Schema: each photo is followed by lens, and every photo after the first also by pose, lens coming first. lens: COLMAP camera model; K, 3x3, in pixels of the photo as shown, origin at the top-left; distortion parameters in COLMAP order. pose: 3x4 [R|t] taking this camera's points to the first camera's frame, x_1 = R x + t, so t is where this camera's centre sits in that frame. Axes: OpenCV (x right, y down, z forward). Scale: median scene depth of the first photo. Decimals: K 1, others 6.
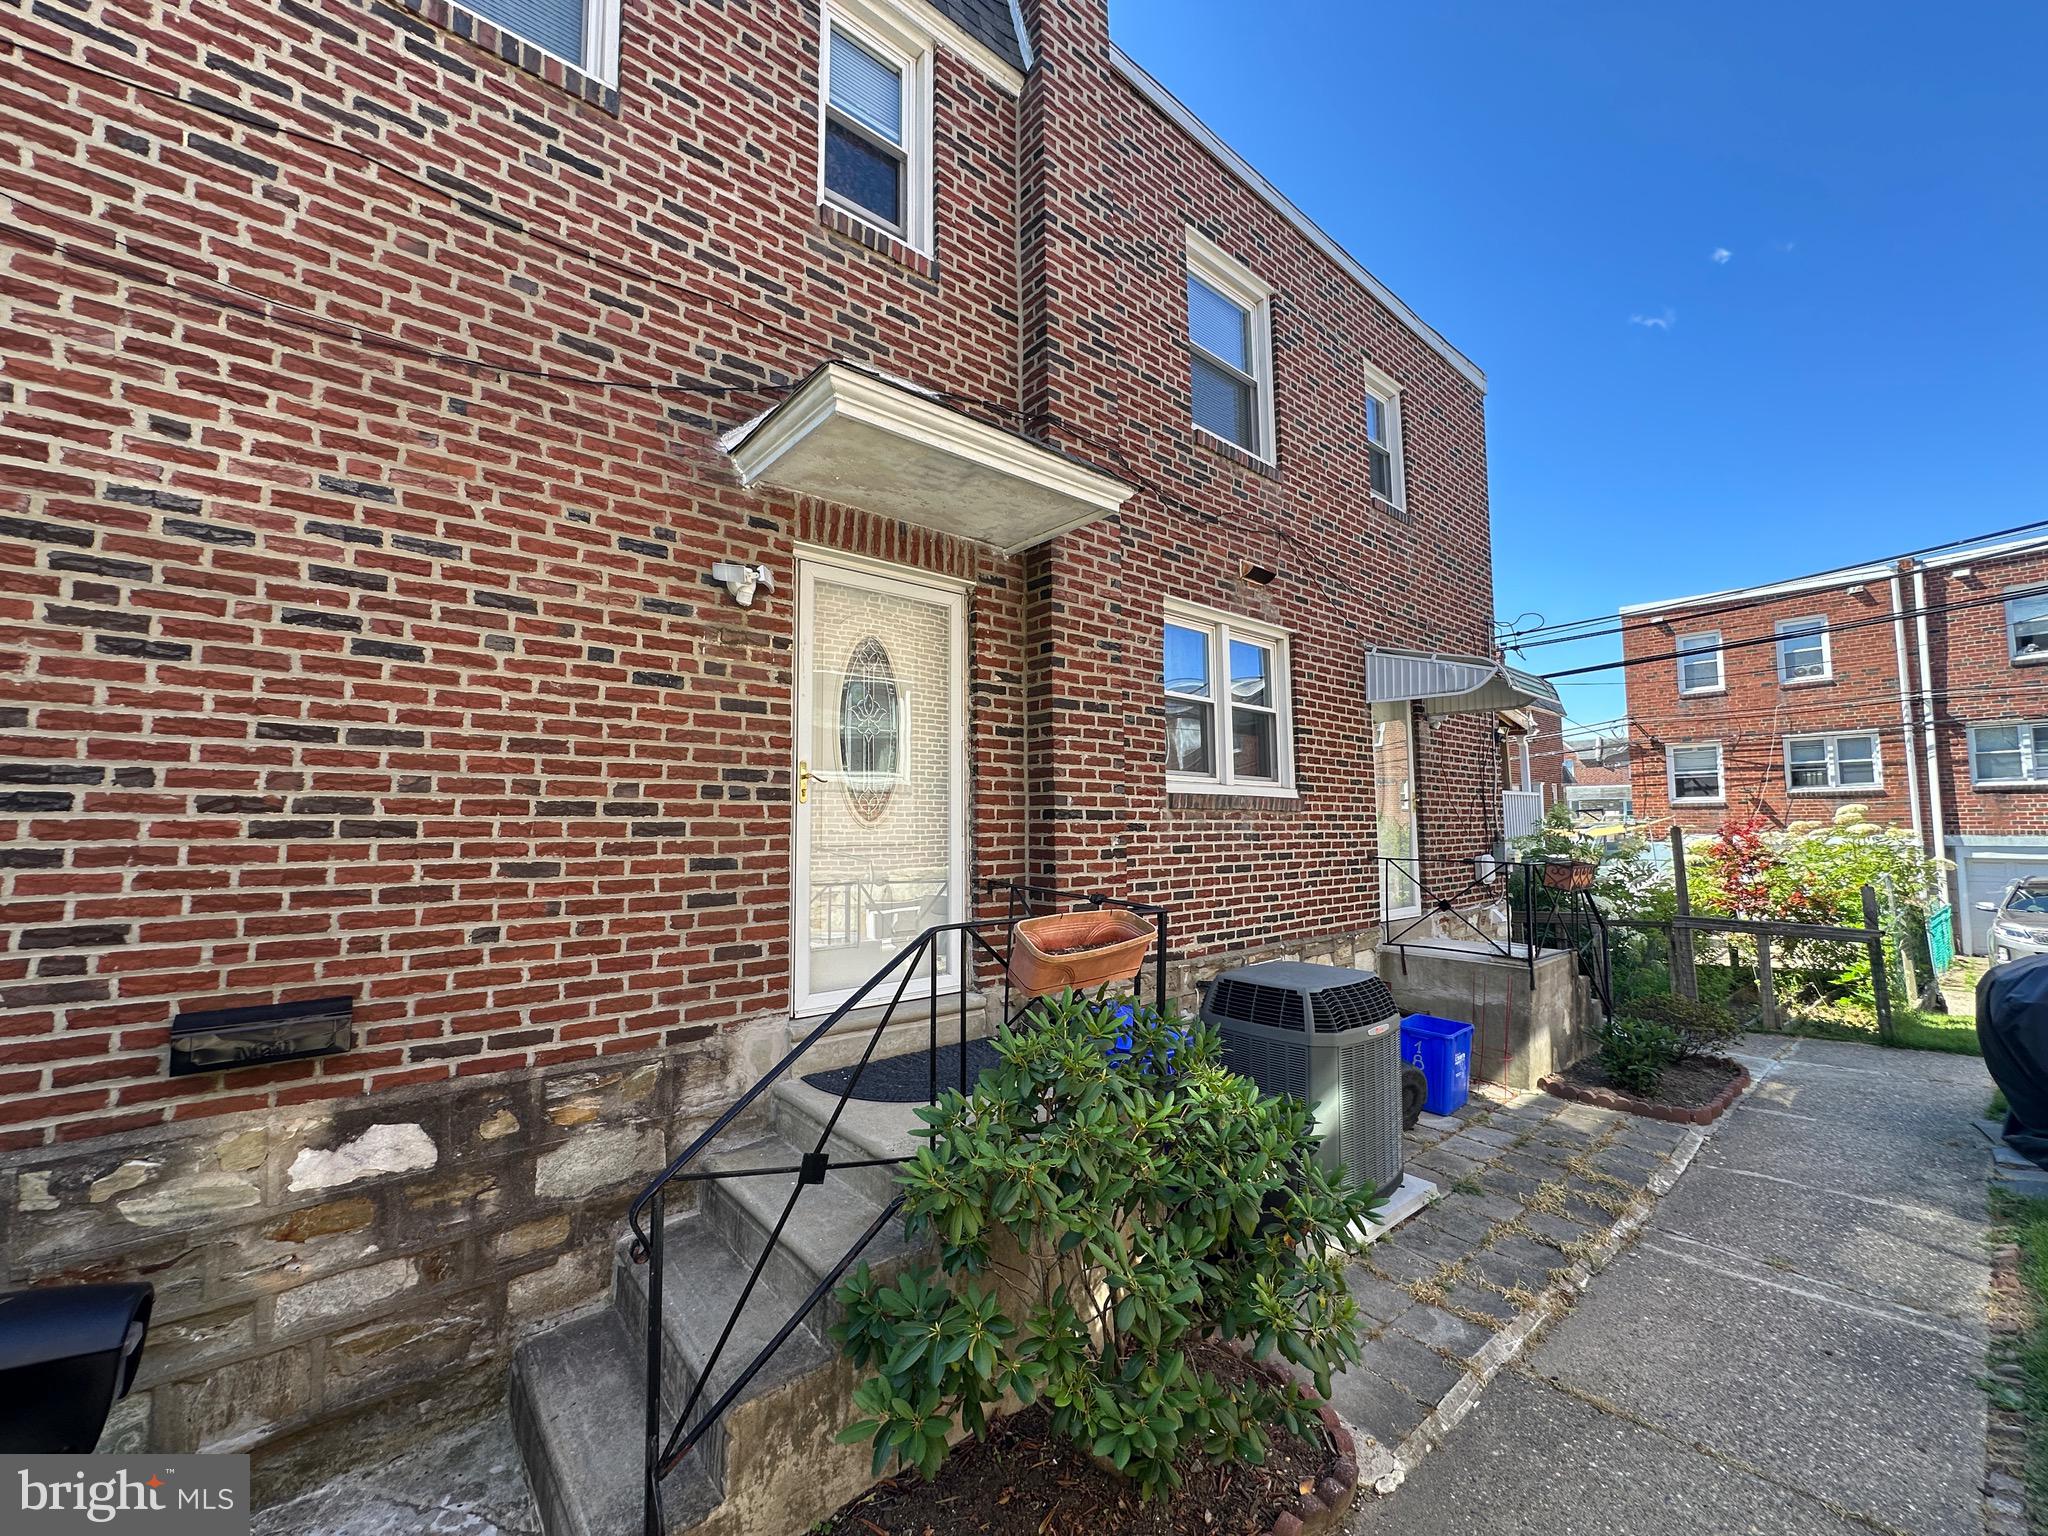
lens RADIAL K [[814.2, 0, 1026.8], [0, 814.2, 767.6], [0, 0, 1]] dist [-0.005713, 0.000826]
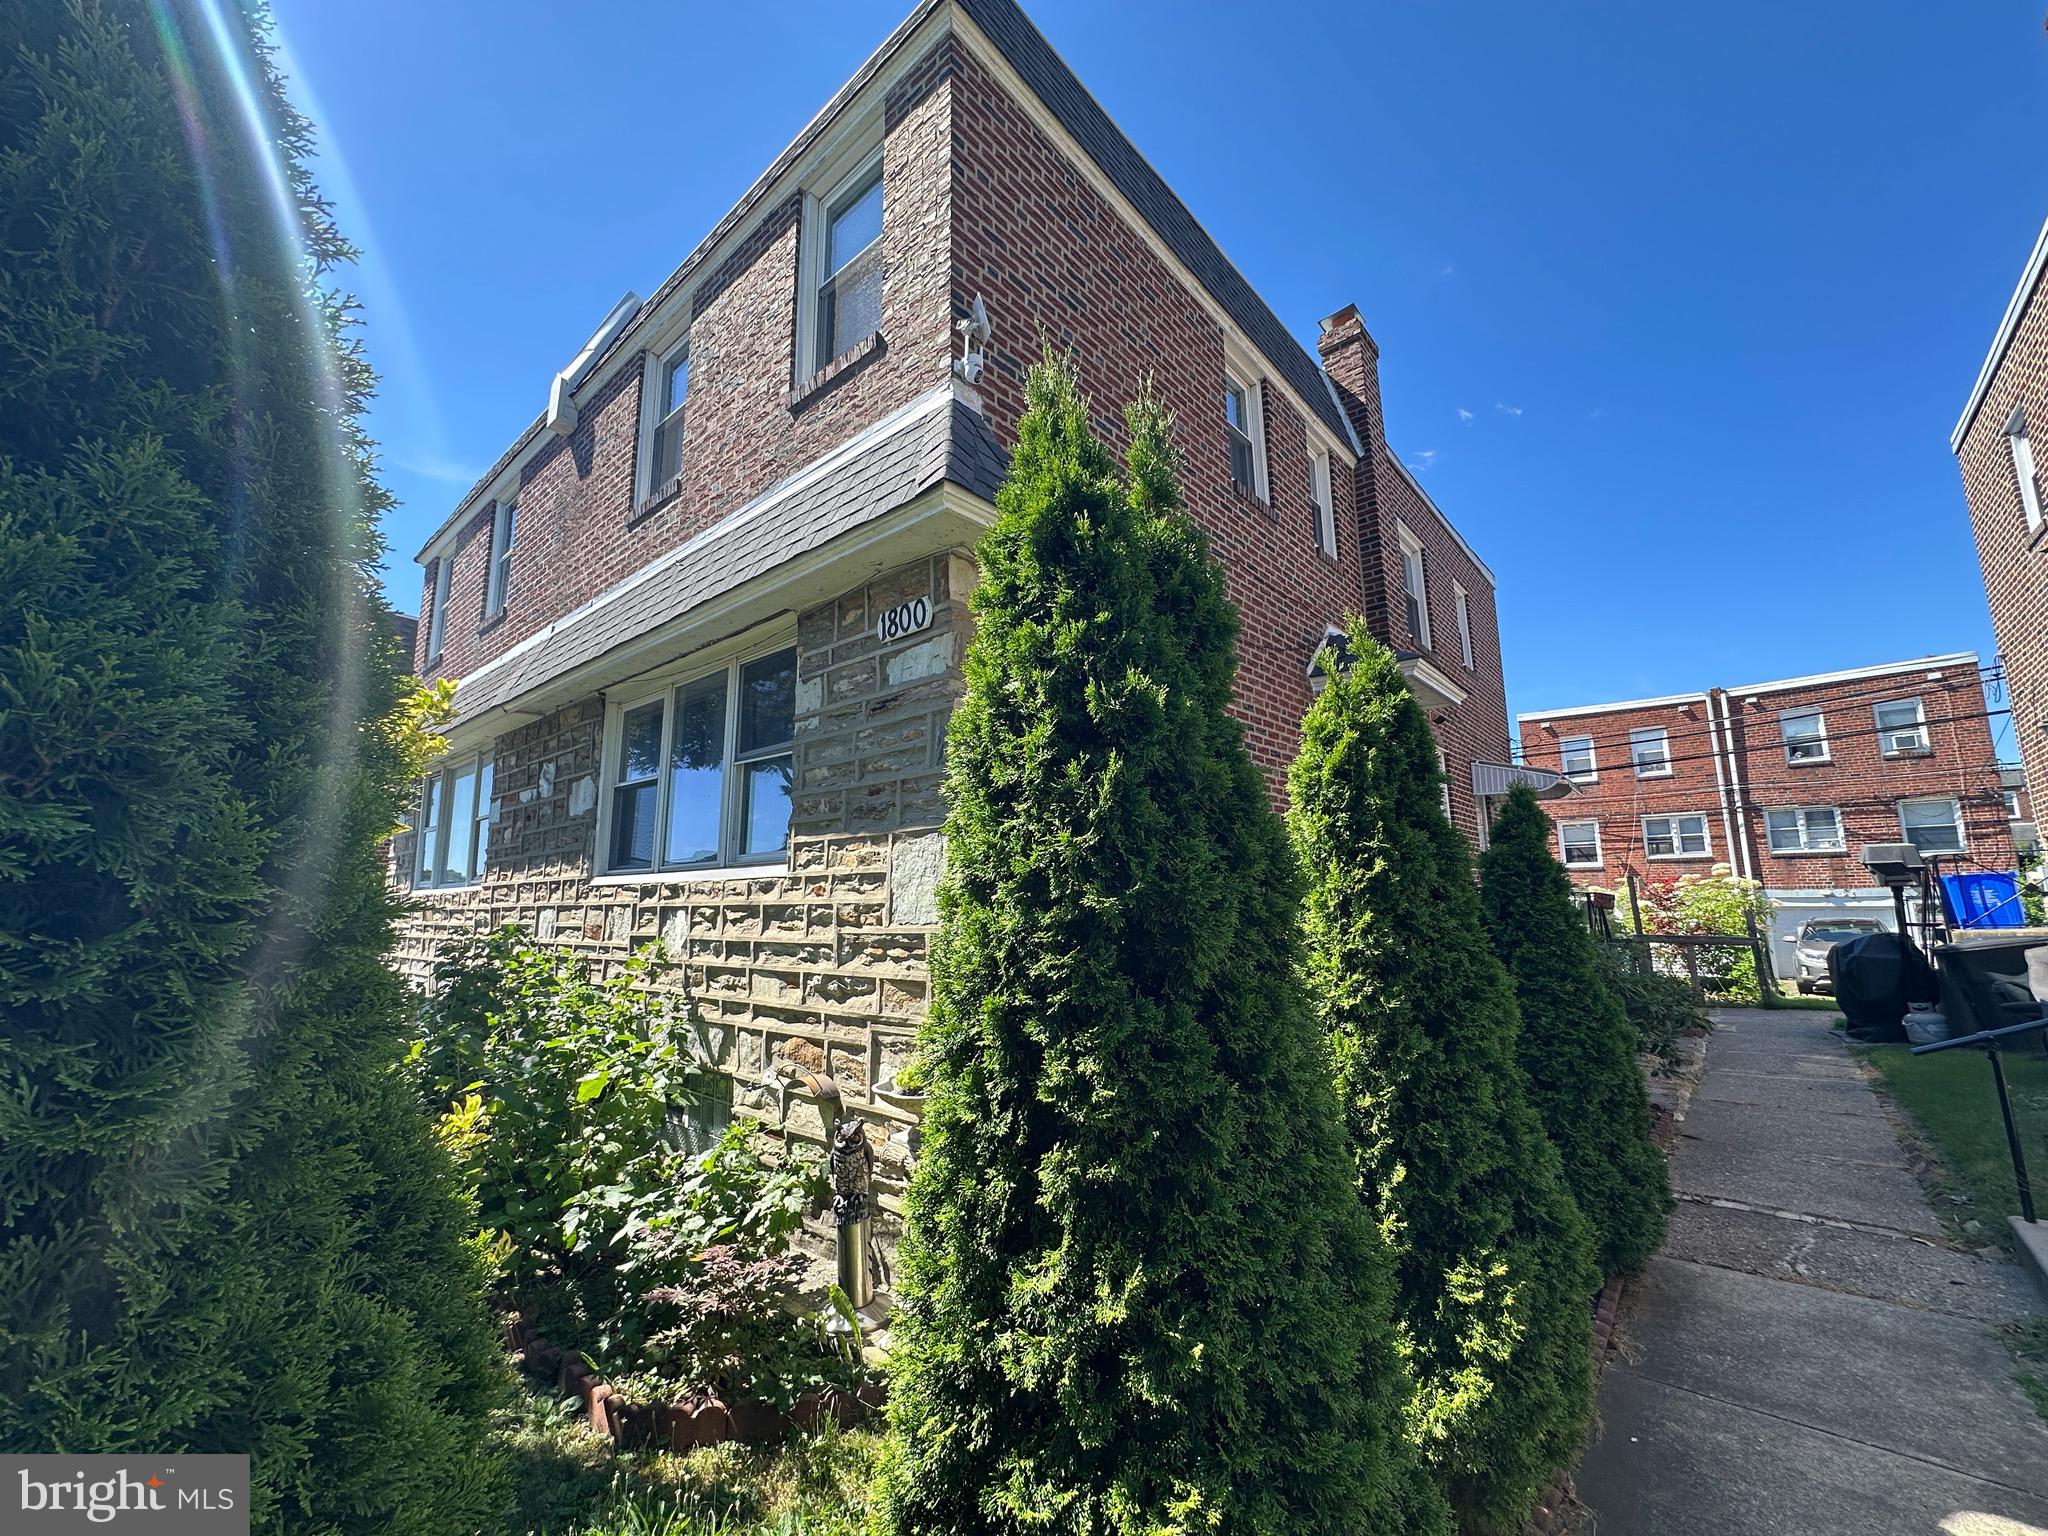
lens RADIAL K [[814.2, 0, 1024.3], [0, 814.2, 768.4], [0, 0, 1]] dist [-0.005713, 0.000826]
pose [[0.989375, 0.017336, 0.144350, -0.269108], [-0.004836, 0.996240, -0.086501, 0.003456], [-0.145307, 0.084884, 0.985739, -0.175329]]
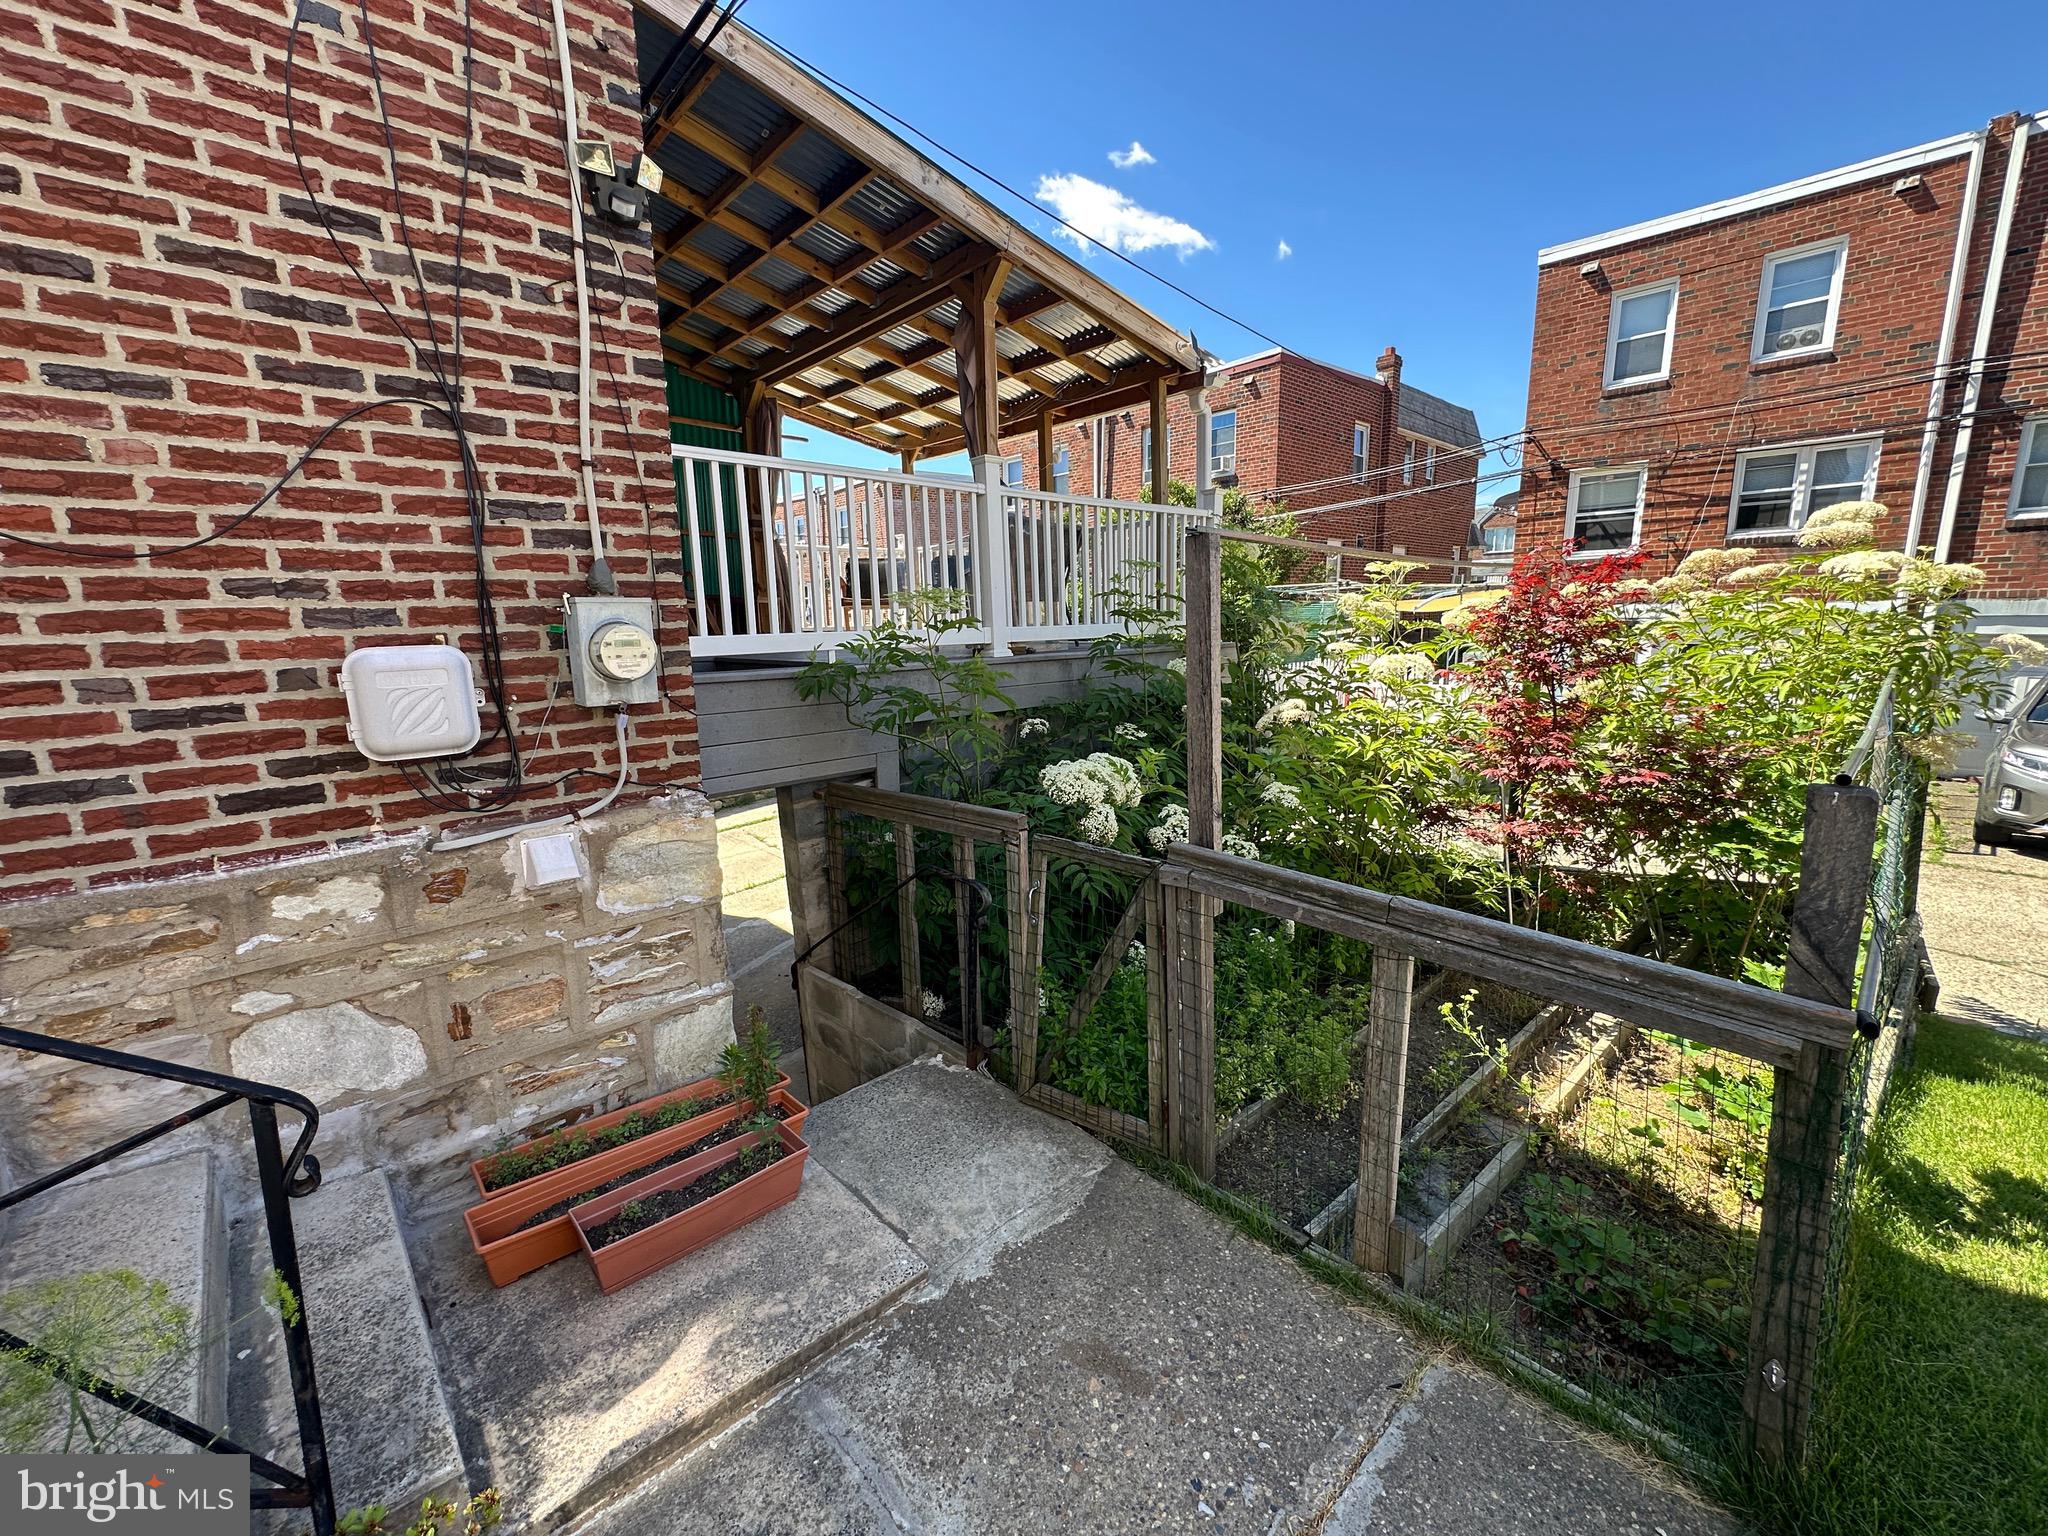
lens RADIAL K [[814.2, 0, 1024.3], [0, 814.2, 767.5], [0, 0, 1]] dist [-0.005713, 0.000826]
pose [[0.999220, -0.025559, 0.030109, 0.347911], [0.016730, 0.964502, 0.263544, 0.027885], [-0.035776, -0.262835, 0.964177, 0.338950]]
